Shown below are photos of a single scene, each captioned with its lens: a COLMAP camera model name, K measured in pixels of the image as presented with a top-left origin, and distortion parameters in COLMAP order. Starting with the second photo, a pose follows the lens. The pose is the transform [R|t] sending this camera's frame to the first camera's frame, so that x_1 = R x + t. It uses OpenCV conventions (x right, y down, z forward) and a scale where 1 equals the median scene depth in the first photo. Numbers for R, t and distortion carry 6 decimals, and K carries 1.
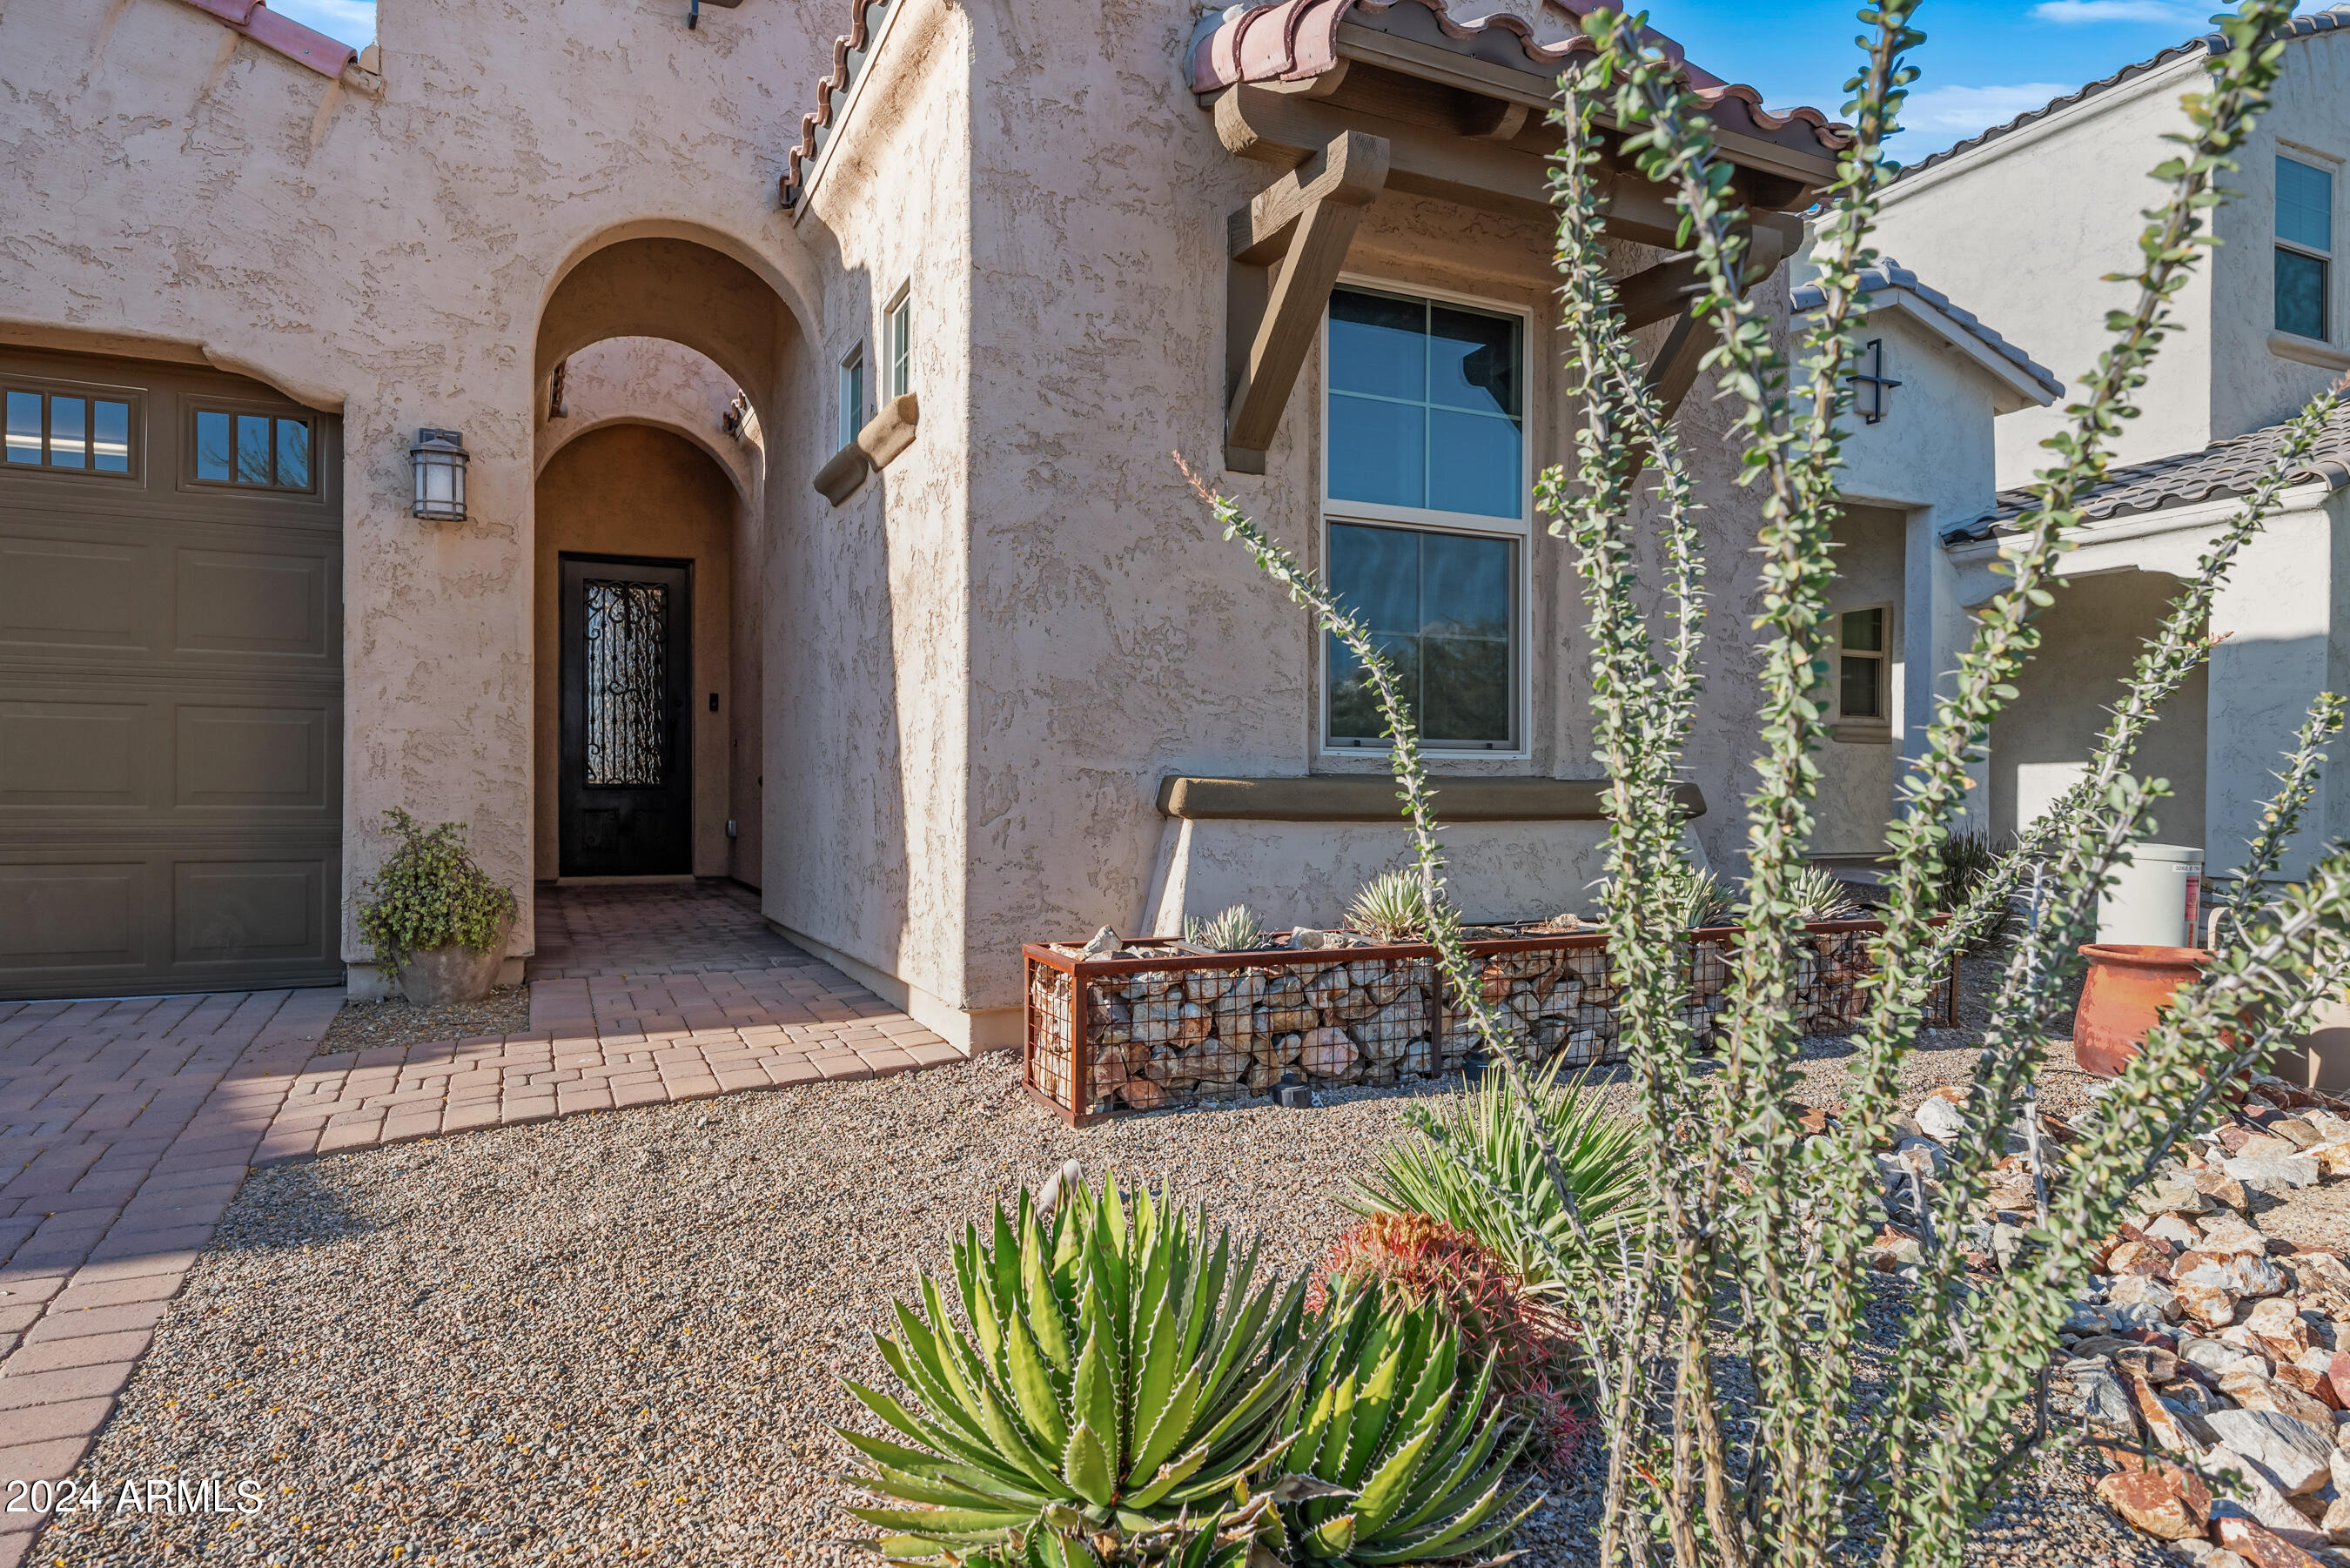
lens RADIAL K [[1418.0, 0, 1180.9], [0, 1418.0, 798.1], [0, 0, 1]] dist [-0.003925, 0.000103]
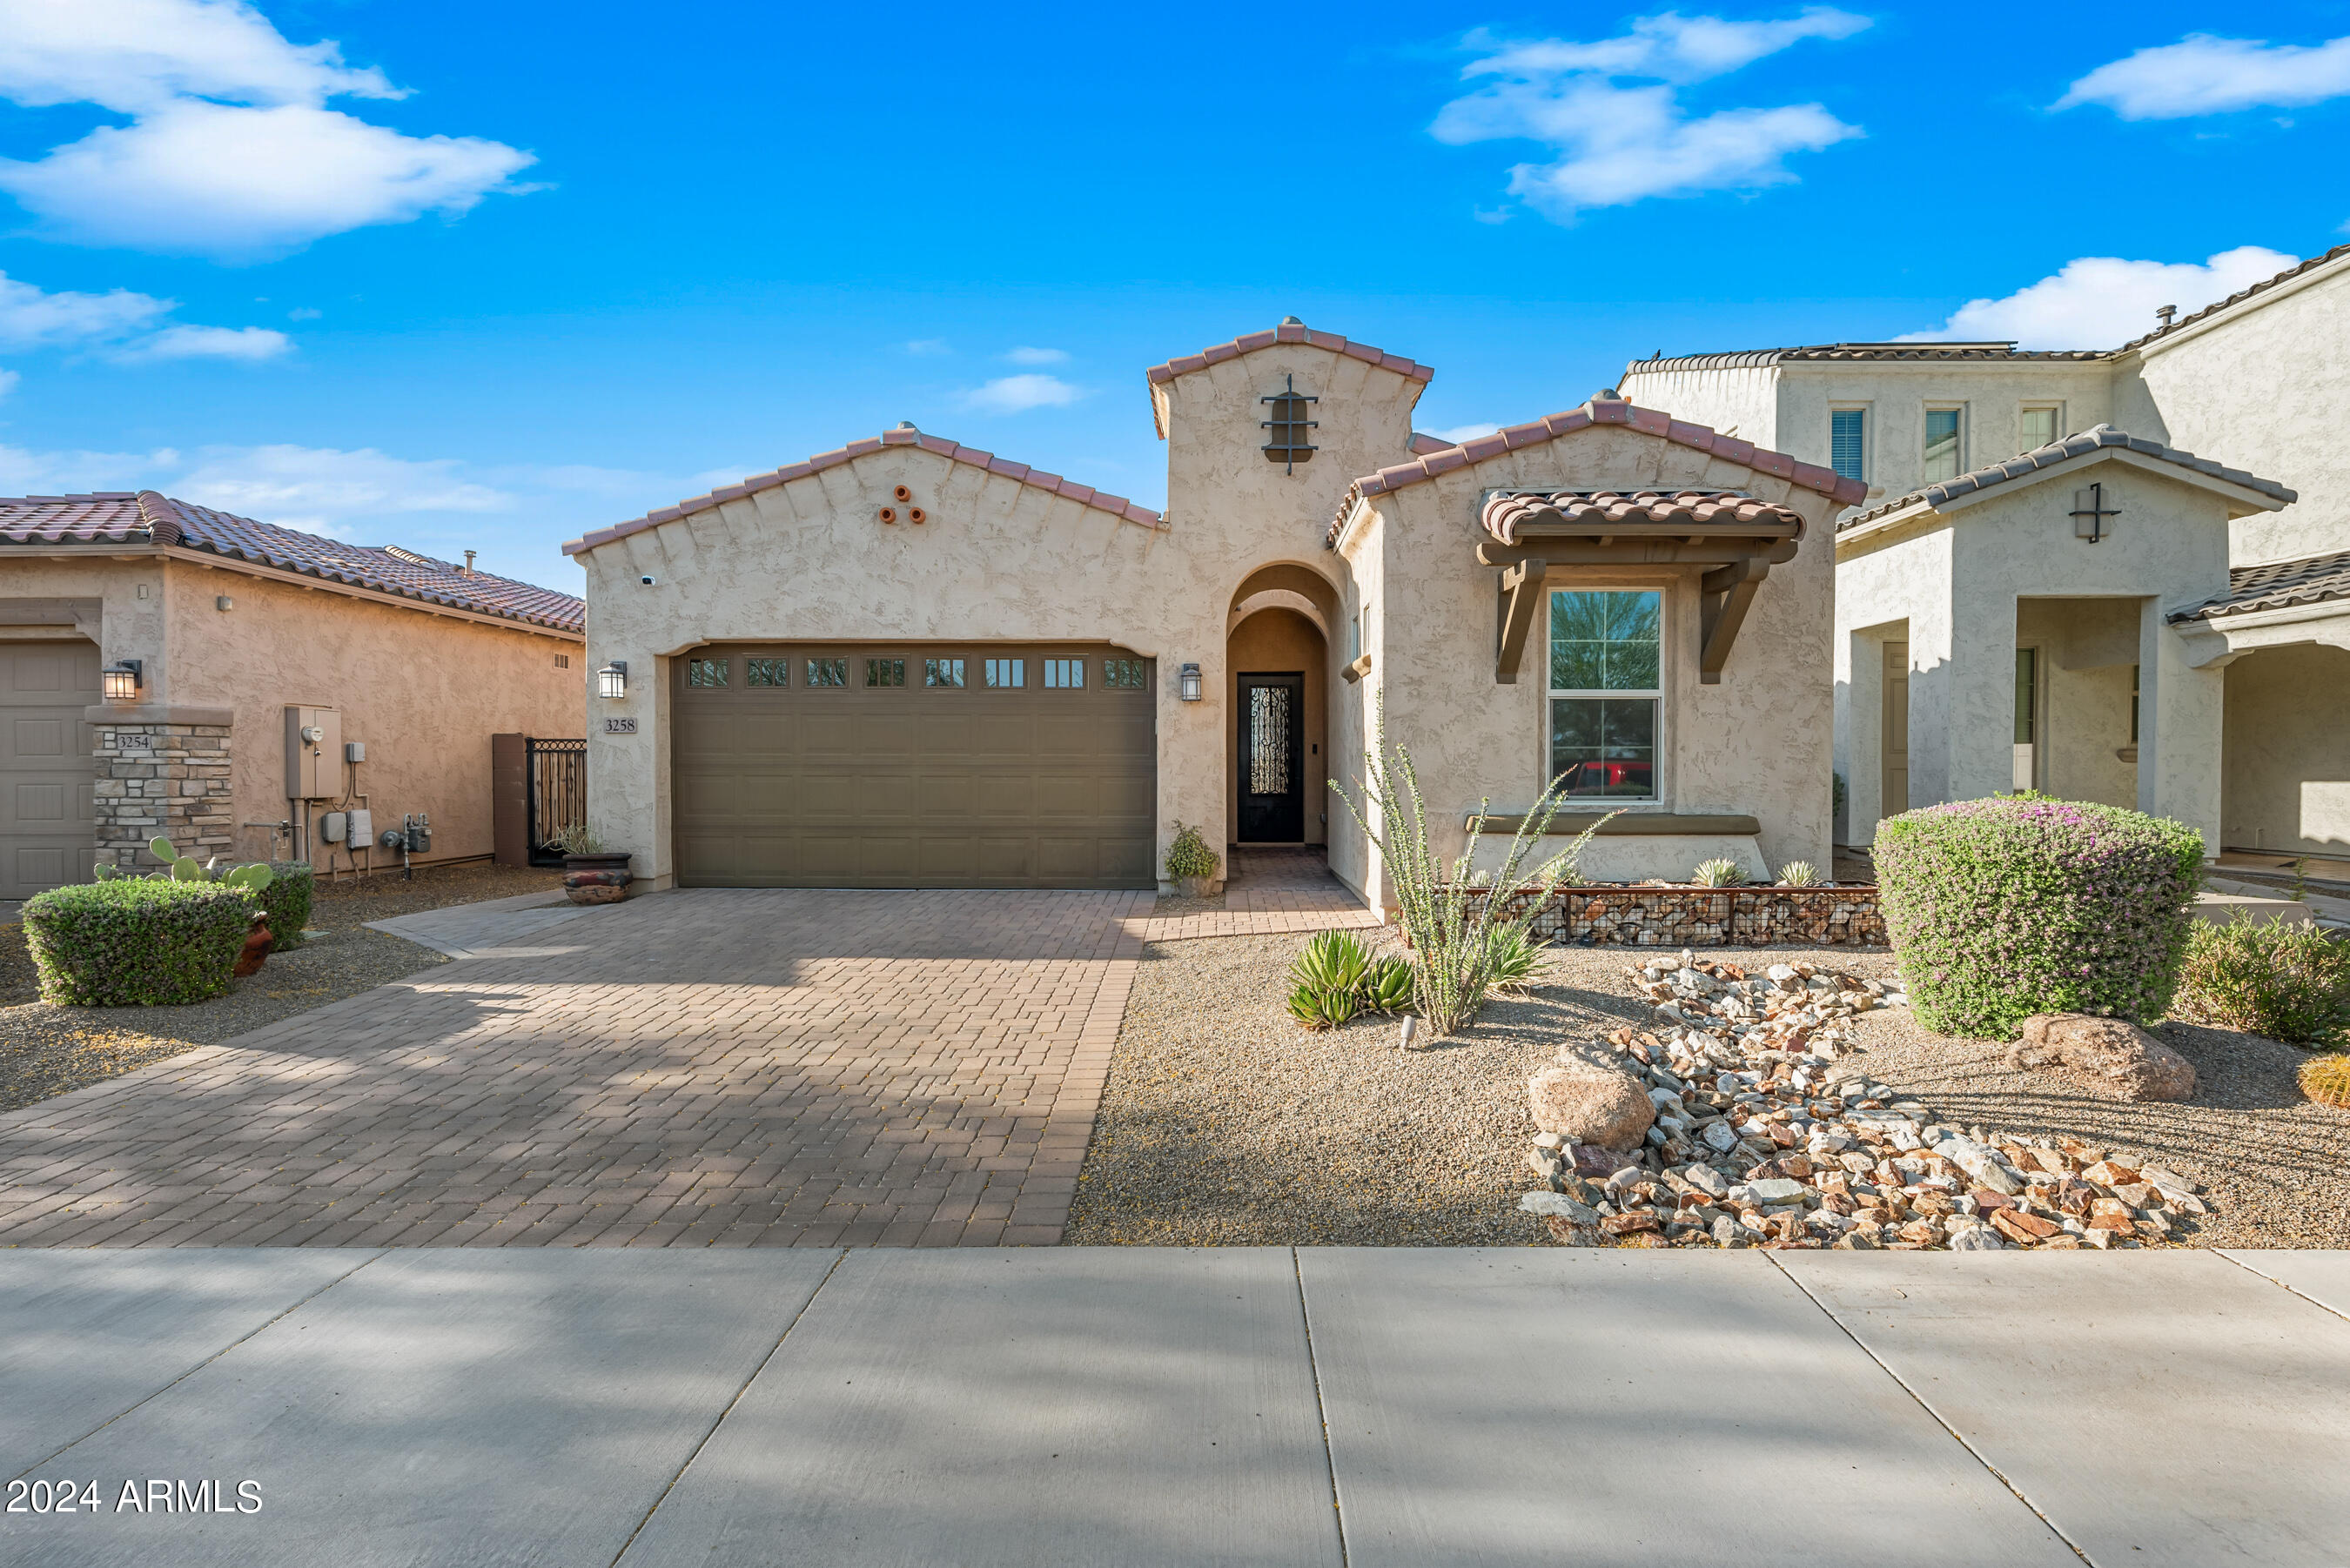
lens RADIAL K [[1111.9, 0, 1196.5], [0, 1111.9, 794.8], [0, 0, 1]] dist [0.004168, -0.000426]
pose [[0.898950, 0.006200, -0.438008, 0.331960], [0.002158, 0.999825, 0.018581, -0.070937], [0.438046, -0.017648, 0.898779, -0.735986]]
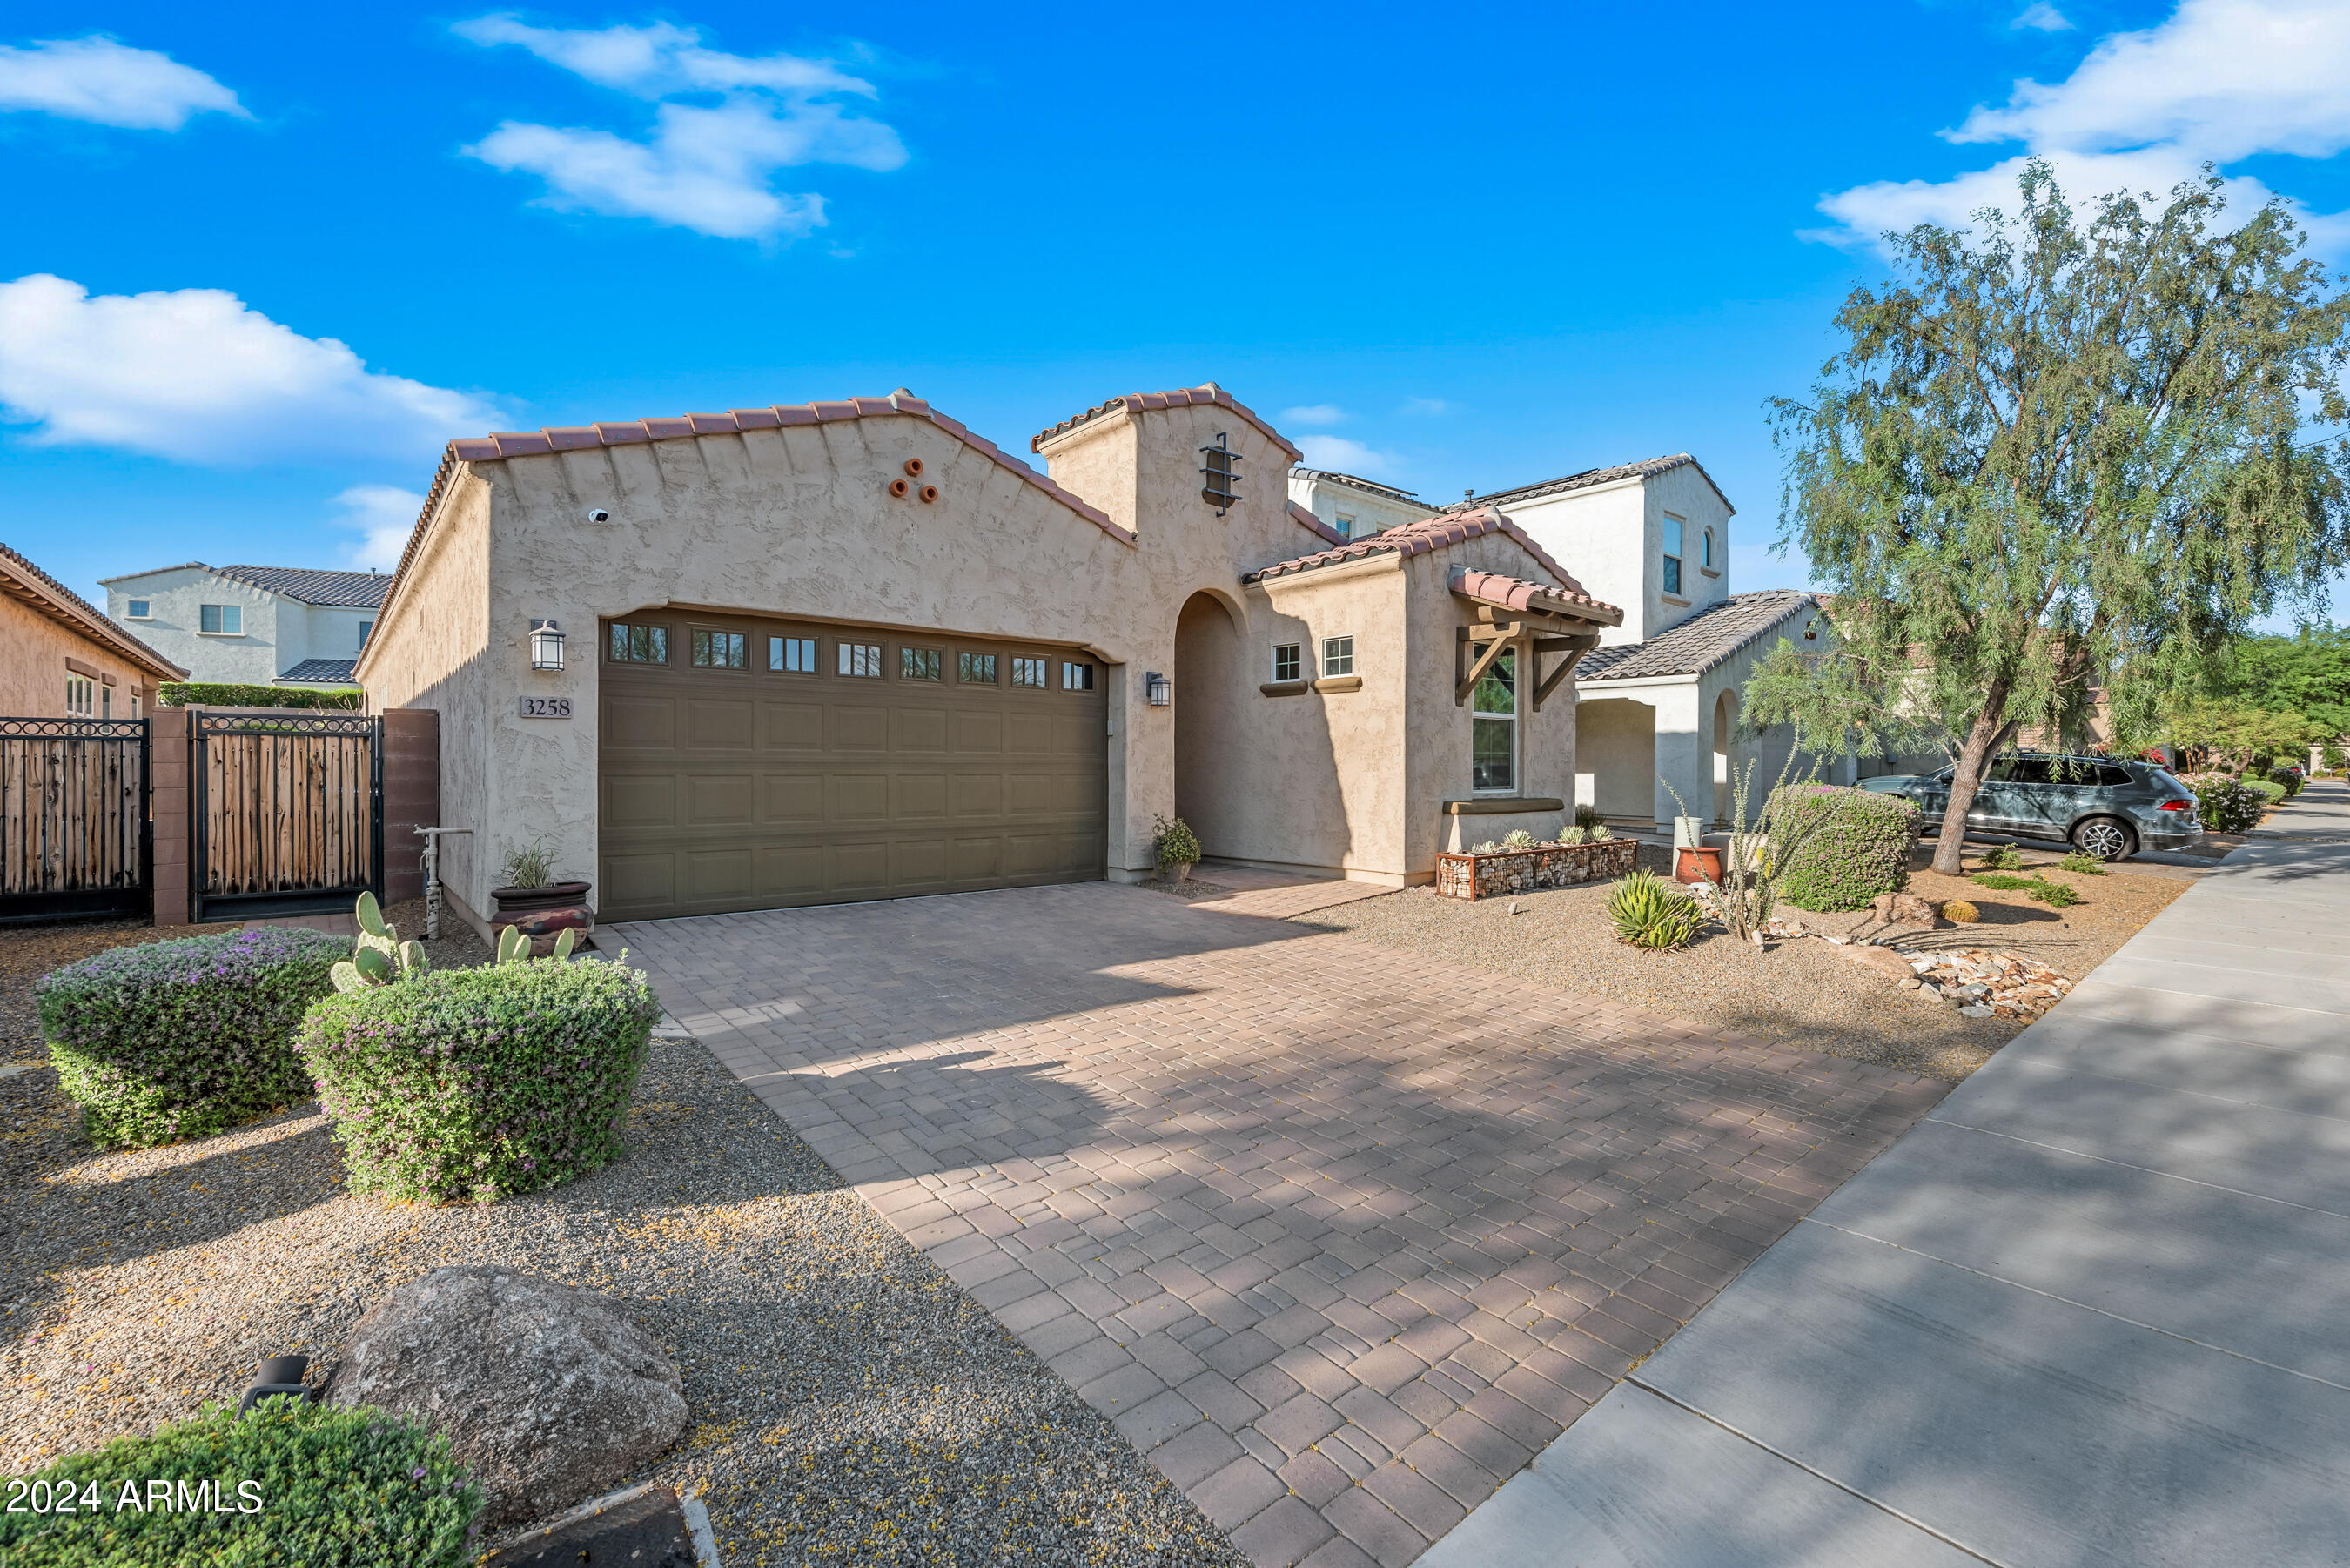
lens RADIAL K [[1004.5, 0, 1175.1], [0, 1004.5, 772.0], [0, 0, 1]] dist [-0.000774, -0.000033]
pose [[0.963068, -0.004532, 0.269221, -1.016065], [0.003190, 0.999980, 0.005425, -0.080946], [-0.269241, -0.004366, 0.963063, -0.871198]]
